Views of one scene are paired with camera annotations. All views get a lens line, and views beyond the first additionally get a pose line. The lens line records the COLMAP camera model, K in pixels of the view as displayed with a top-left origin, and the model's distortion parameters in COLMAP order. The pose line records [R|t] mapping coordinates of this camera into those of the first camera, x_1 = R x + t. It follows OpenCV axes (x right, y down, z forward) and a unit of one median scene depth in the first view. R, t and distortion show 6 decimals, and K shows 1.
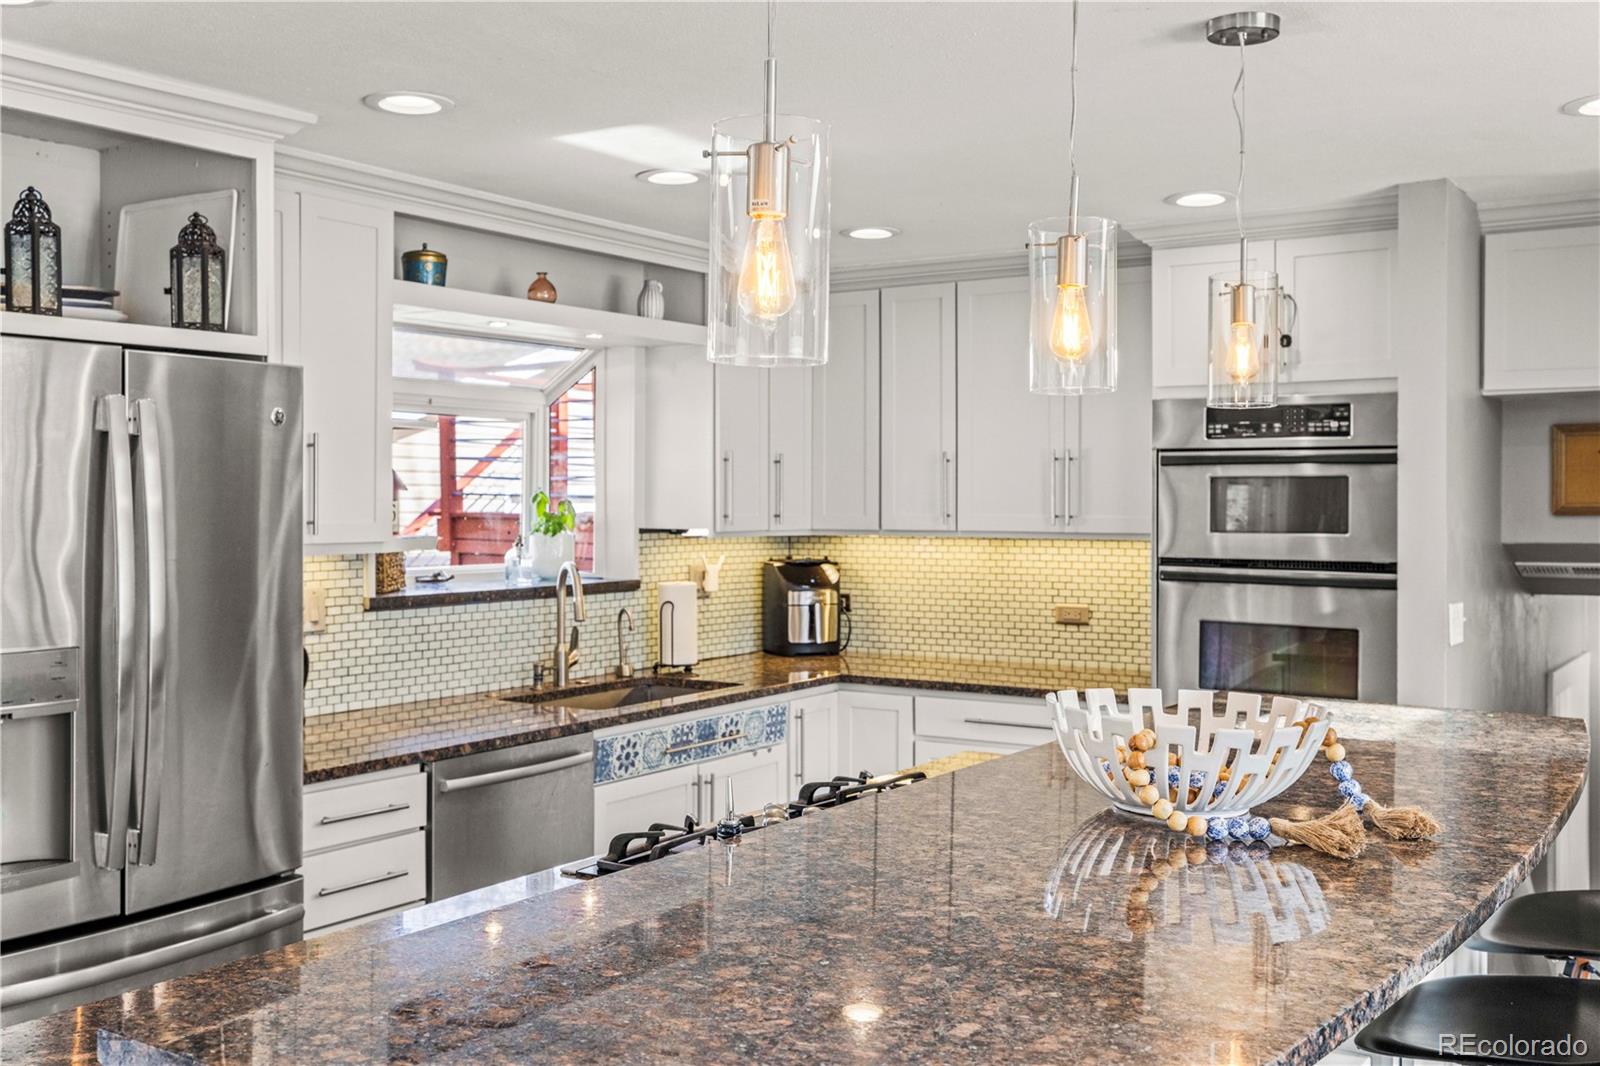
lens RADIAL K [[1570.1, 0, 800.0], [0, 1570.1, 533.0], [0, 0, 1]] dist [0.000943, -0.000792]
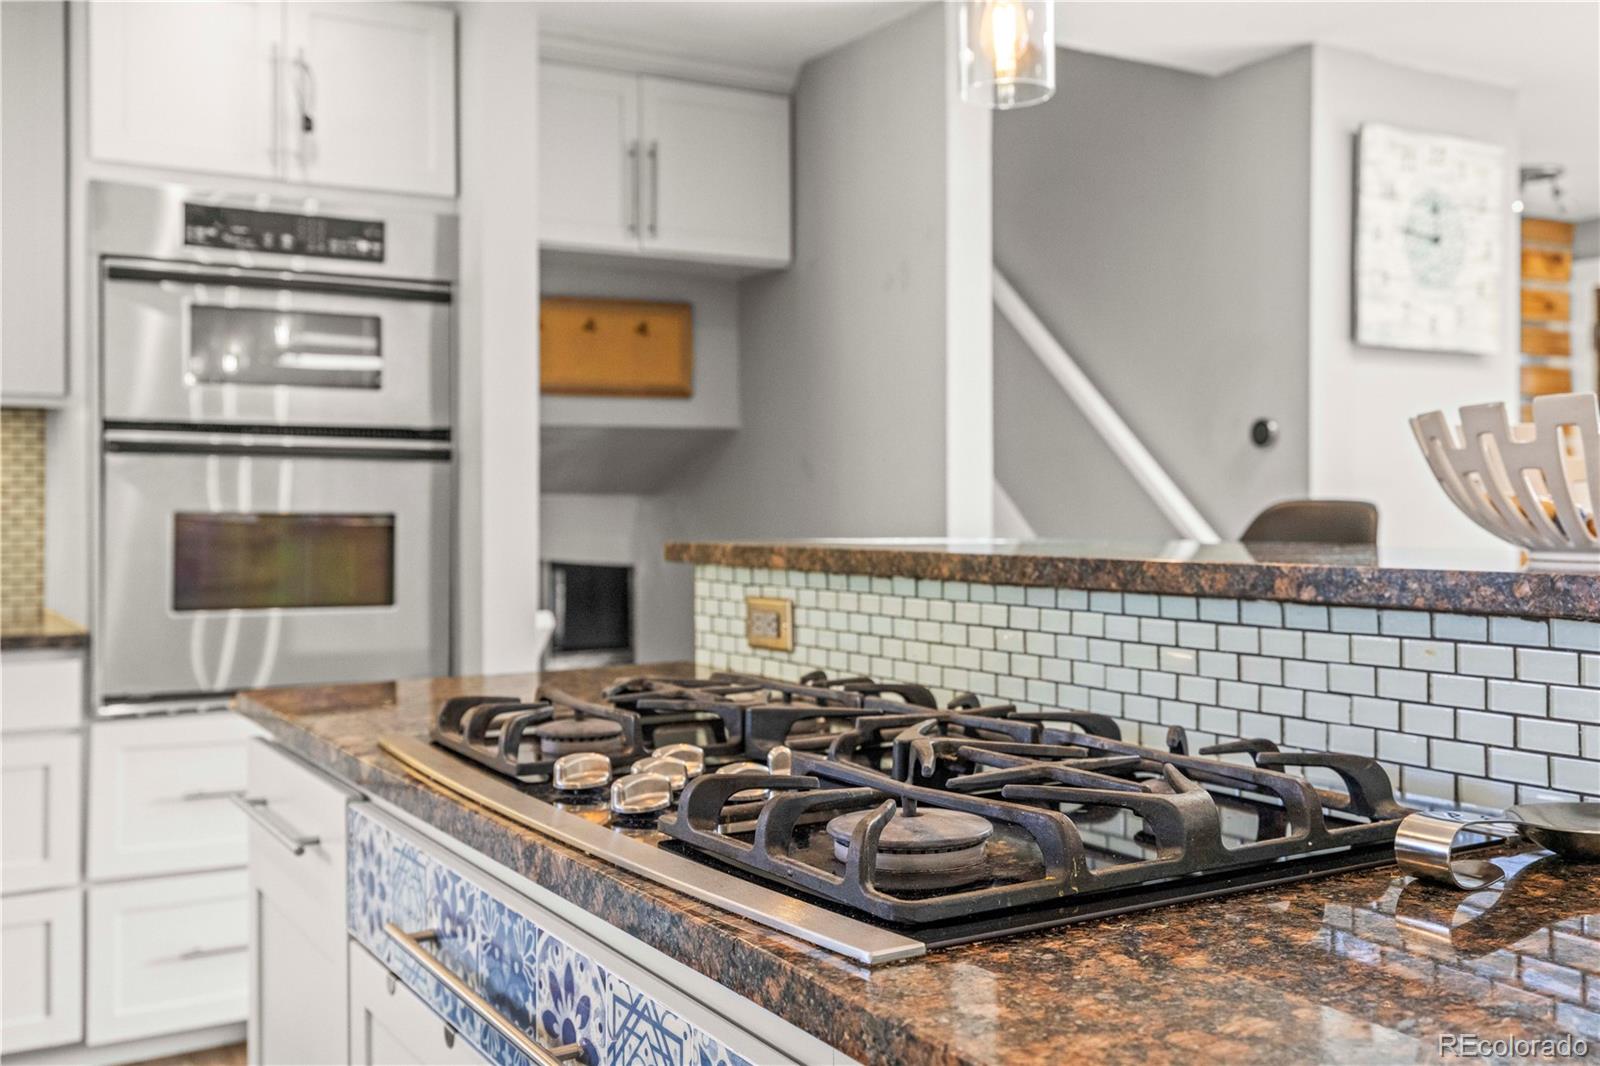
lens RADIAL K [[1572.6, 0, 794.9], [0, 1572.6, 486.9], [0, 0, 1]] dist [0.006091, 0.003930]
pose [[0.430339, 0.010917, 0.902601, -0.230257], [0.023973, 0.999436, -0.023517, 0.063474], [-0.902349, 0.031758, 0.429834, 0.444158]]
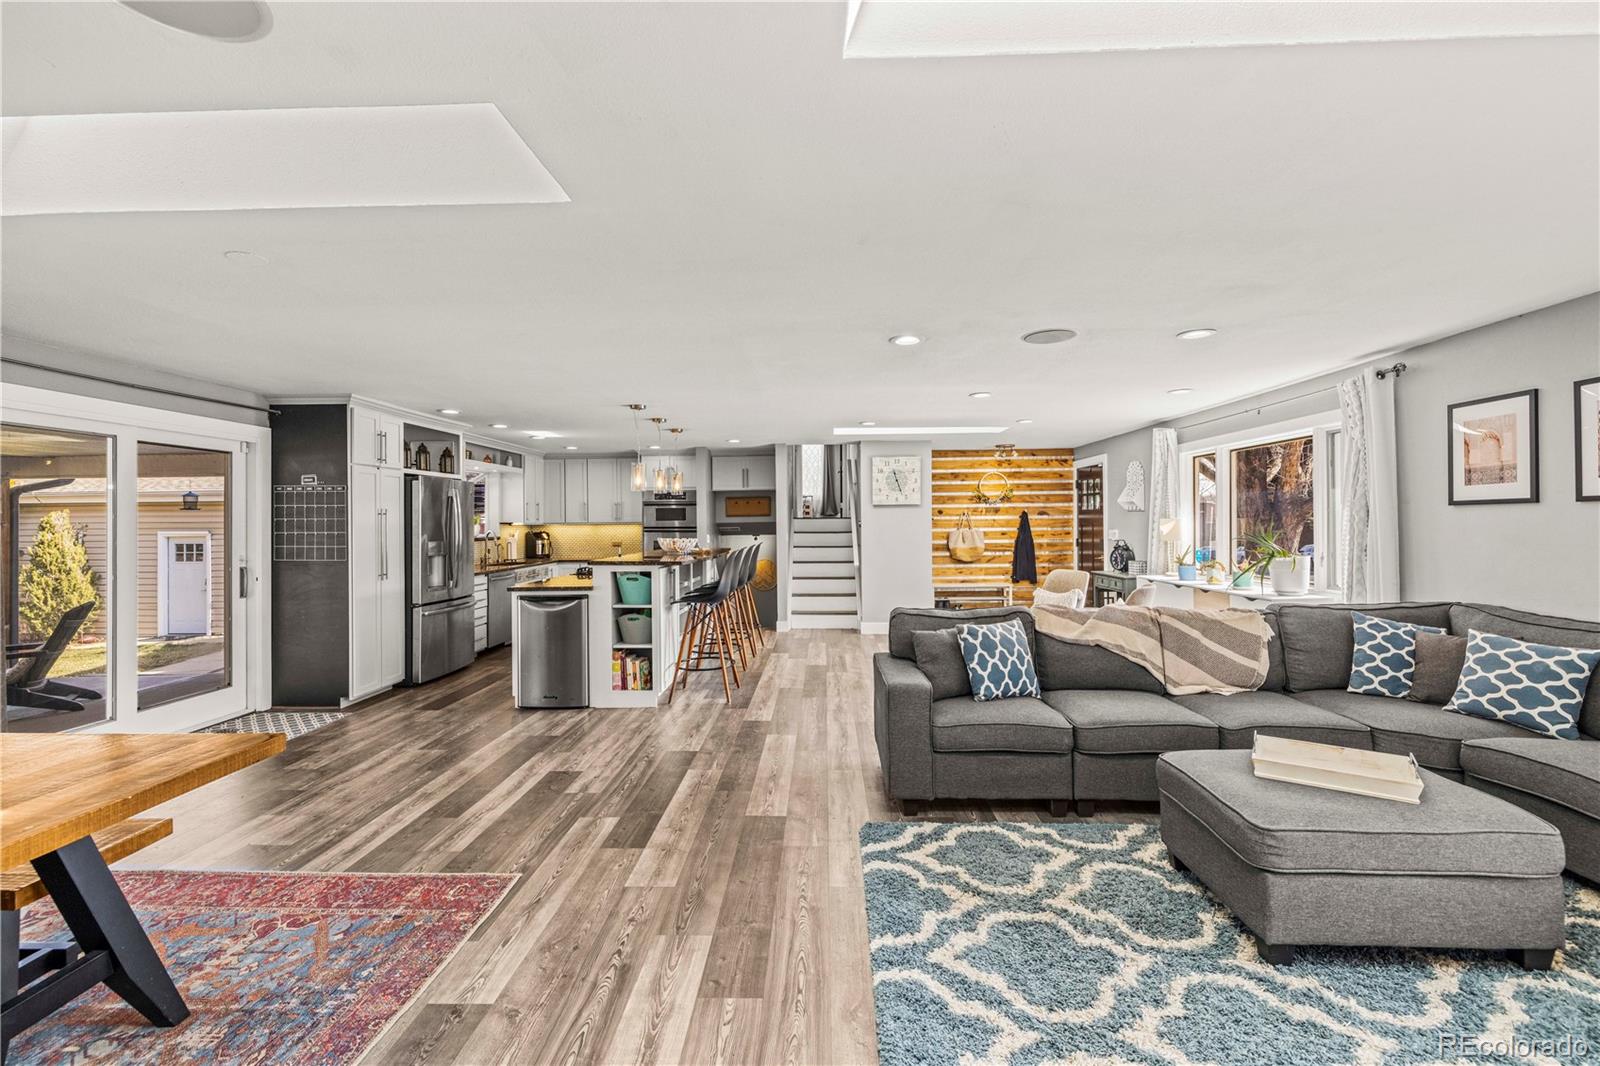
lens RADIAL K [[679.5, 0, 801.9], [0, 679.5, 515.0], [0, 0, 1]] dist [-0.001026, 0.000547]
pose [[0.853429, -0.002637, 0.521202, -0.358421], [0.021249, 0.999332, -0.029737, 0.045536], [-0.520775, 0.036454, 0.852915, -0.788864]]
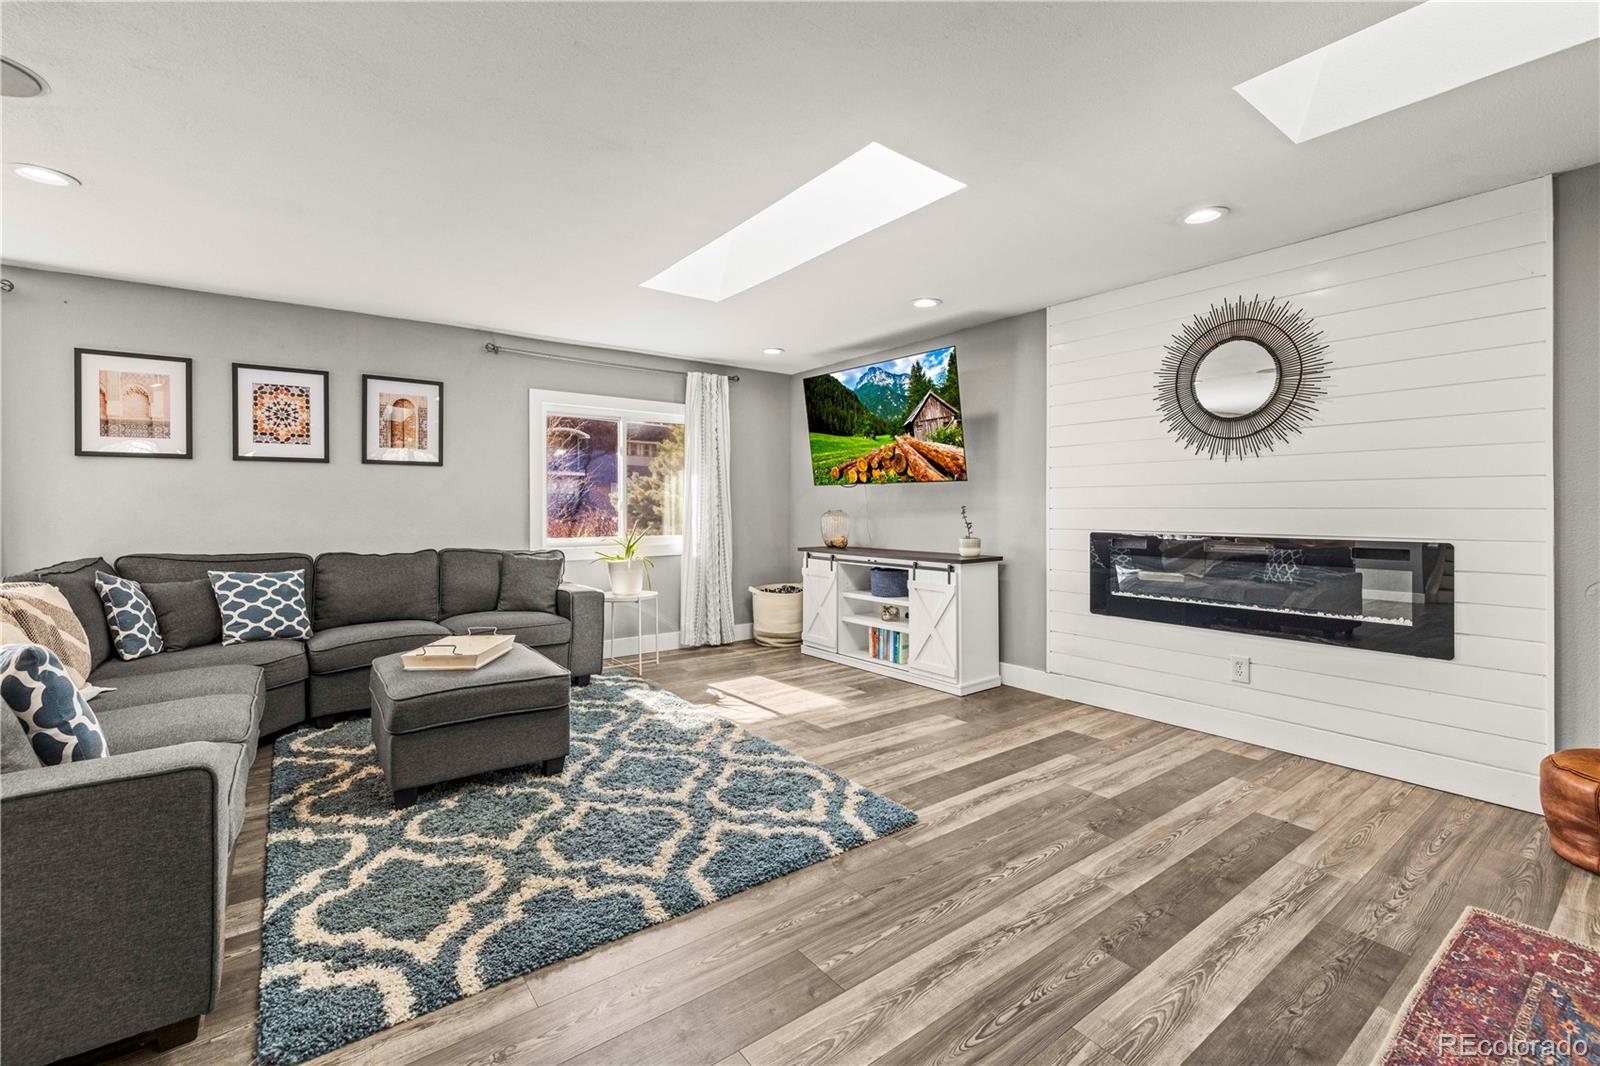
lens RADIAL K [[690.3, 0, 805.1], [0, 690.3, 506.3], [0, 0, 1]] dist [0.002278, 0.000533]
pose [[-0.940318, 0.002597, 0.340286, -0.301991], [0.010924, 0.999686, 0.022558, 0.072025], [-0.340120, 0.024929, -0.940051, -0.107162]]
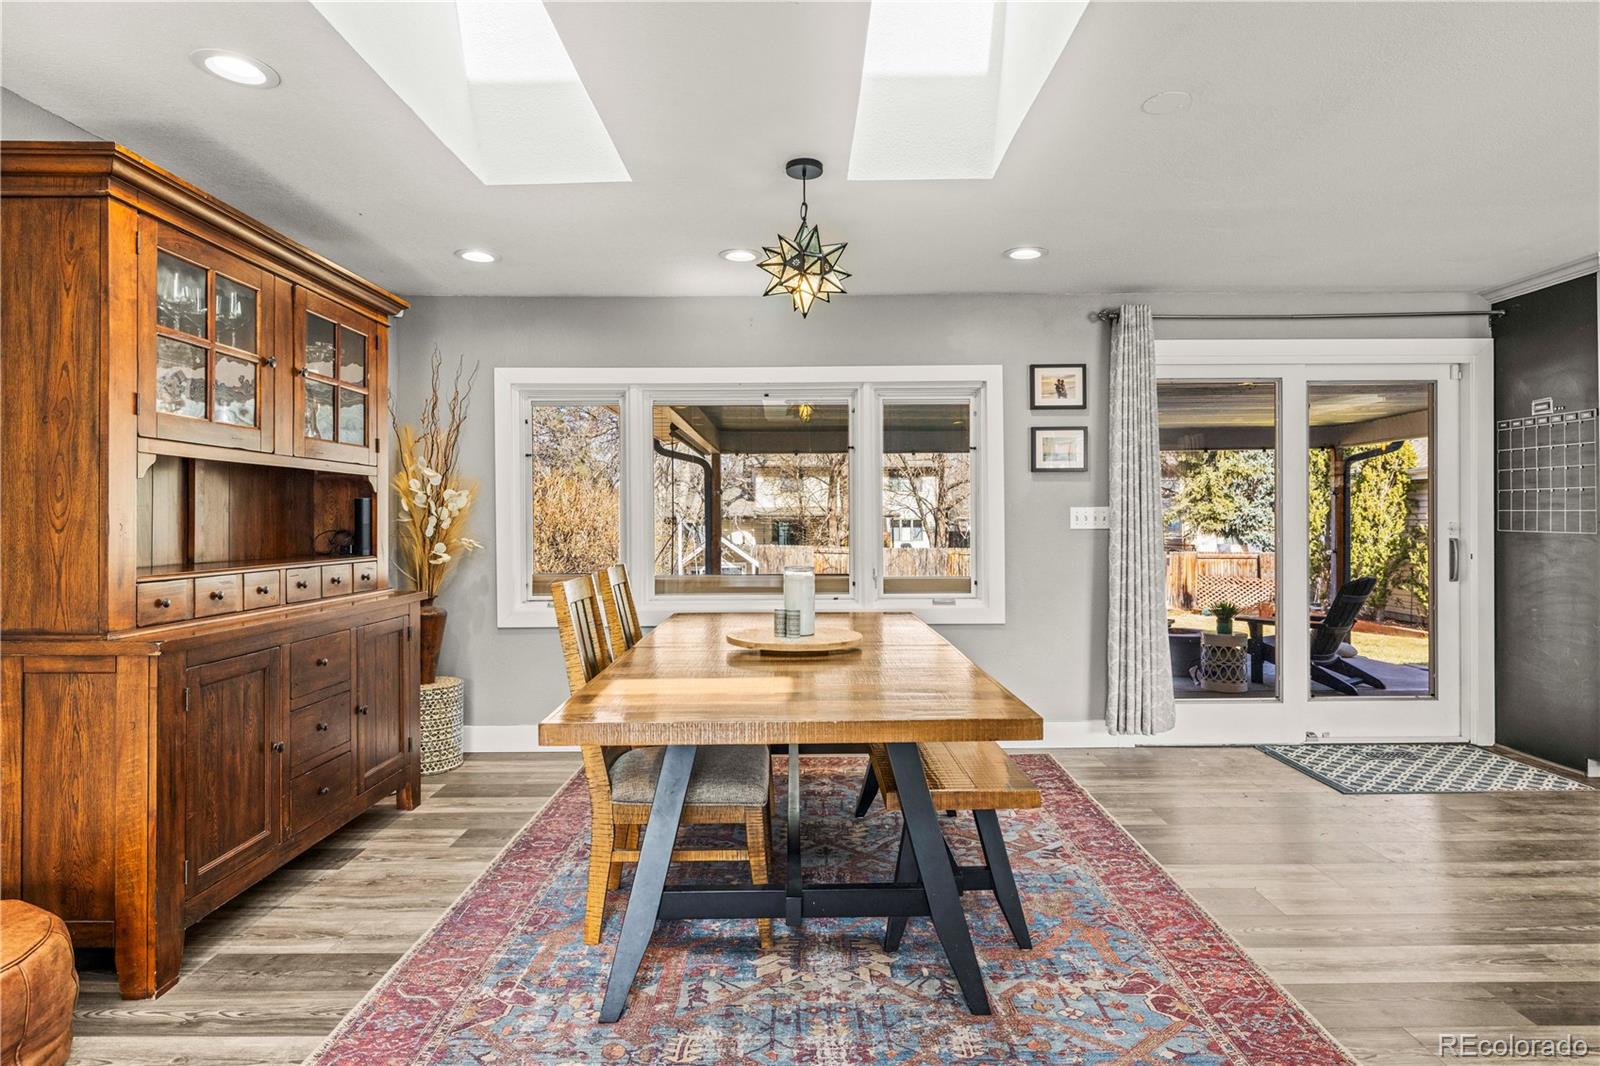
lens RADIAL K [[869.5, 0, 807.7], [0, 869.5, 519.8], [0, 0, 1]] dist [-0.002171, 0.000745]
pose [[0.553667, -0.002298, -0.832735, -0.153167], [-0.012467, 0.999861, -0.011048, 0.073774], [0.832645, 0.016499, 0.553561, -0.585467]]
